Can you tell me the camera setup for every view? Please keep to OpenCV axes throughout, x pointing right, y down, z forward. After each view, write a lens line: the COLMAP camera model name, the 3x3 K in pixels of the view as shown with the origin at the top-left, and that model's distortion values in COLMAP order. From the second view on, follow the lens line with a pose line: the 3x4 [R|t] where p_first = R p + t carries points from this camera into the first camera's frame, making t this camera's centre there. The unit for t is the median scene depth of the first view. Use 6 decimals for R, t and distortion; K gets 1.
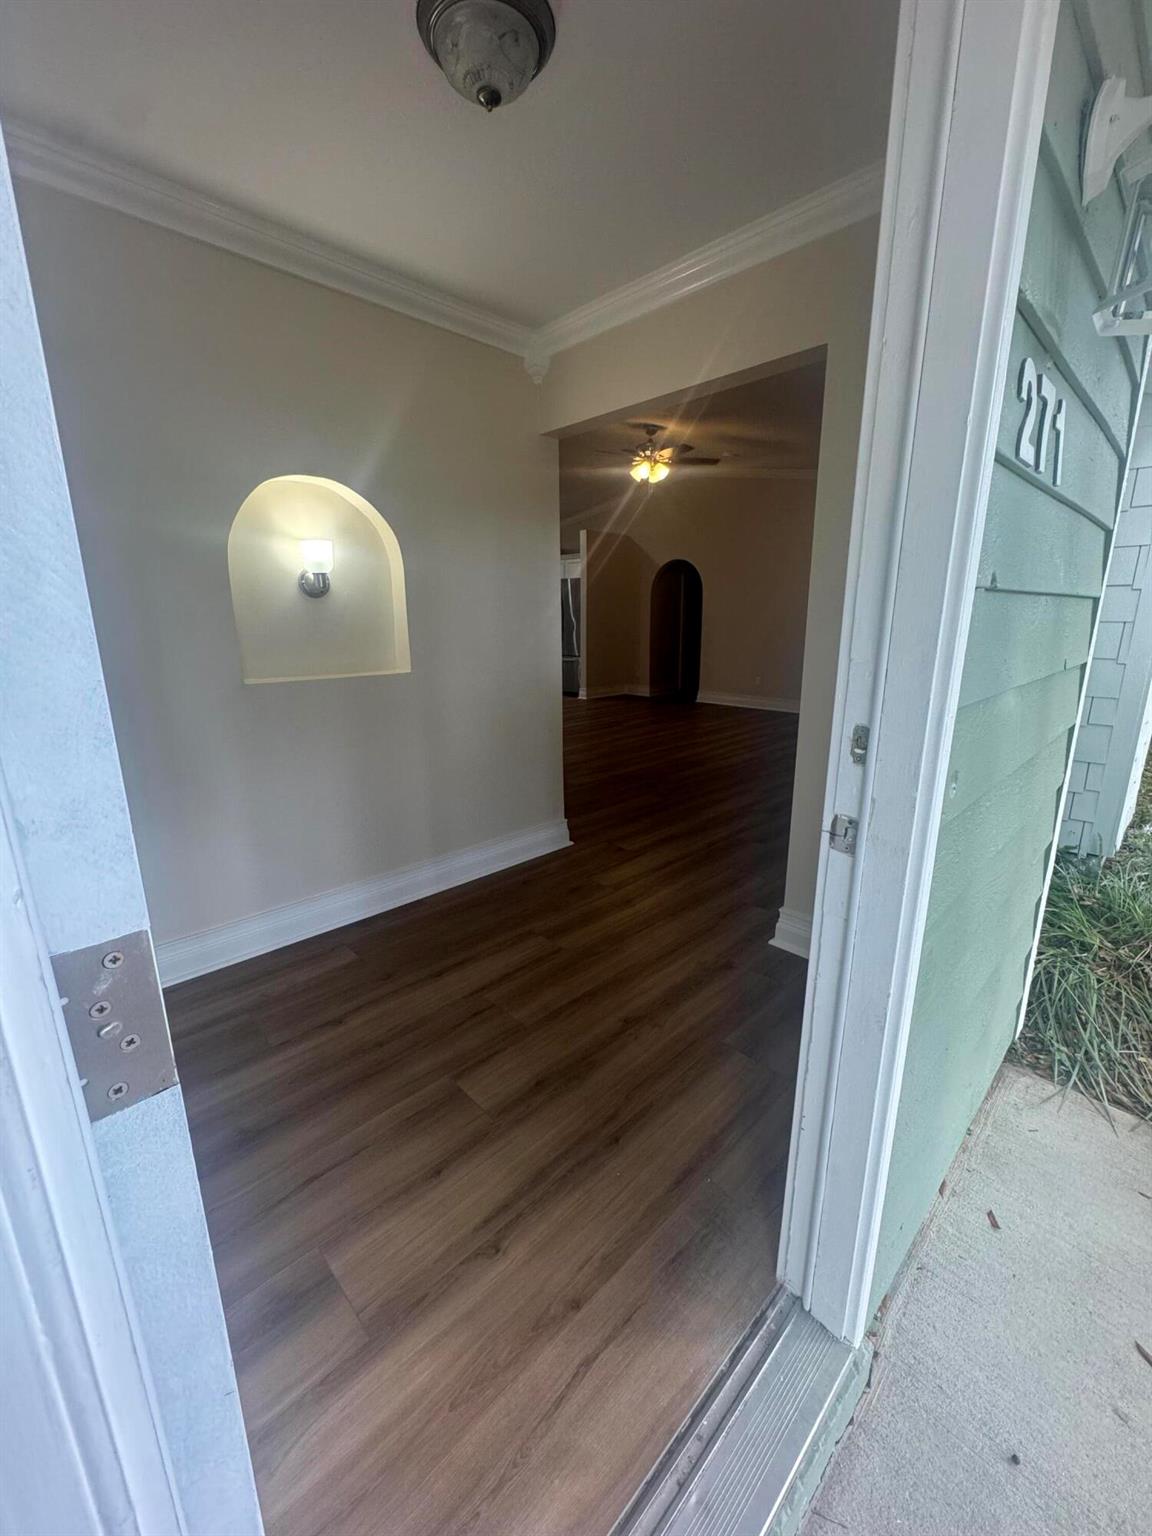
lens RADIAL K [[615.0, 0, 575.7], [0, 615.0, 768.2], [0, 0, 1]] dist [0.000161, 0.000003]
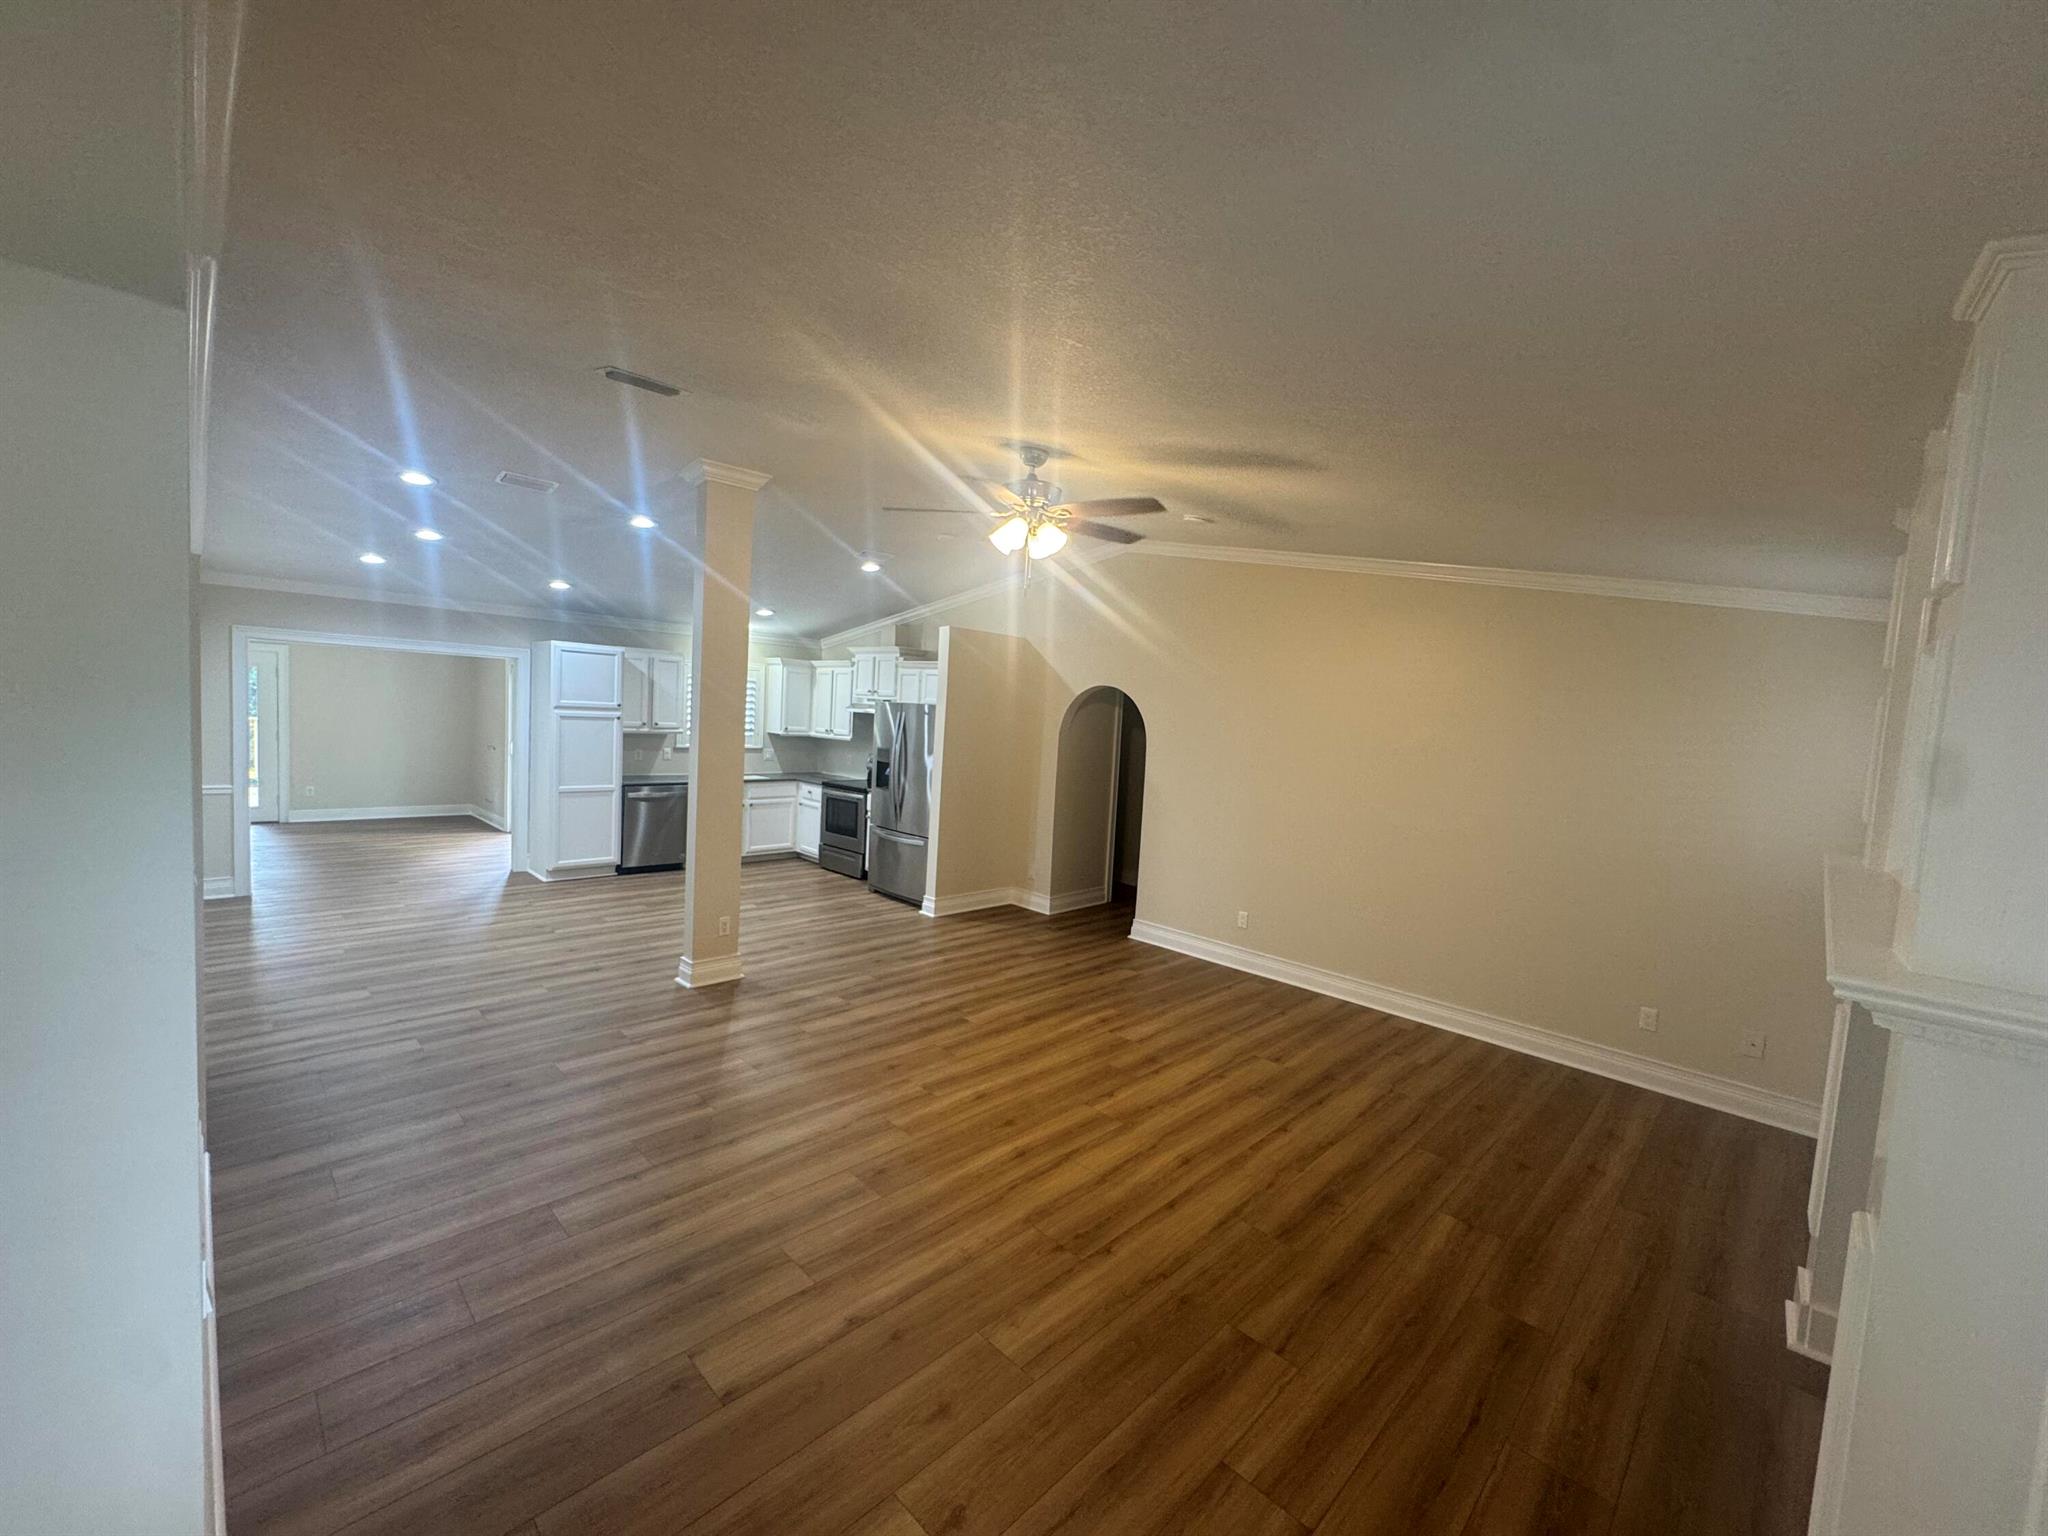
lens RADIAL K [[820.1, 0, 1022.9], [0, 820.1, 768.4], [0, 0, 1]] dist [0.000161, 0.000003]
pose [[0.997491, 0.061111, 0.035749, 0.065393], [-0.054256, 0.984198, -0.168553, -0.128300], [-0.045485, 0.166191, 0.985044, 0.259701]]
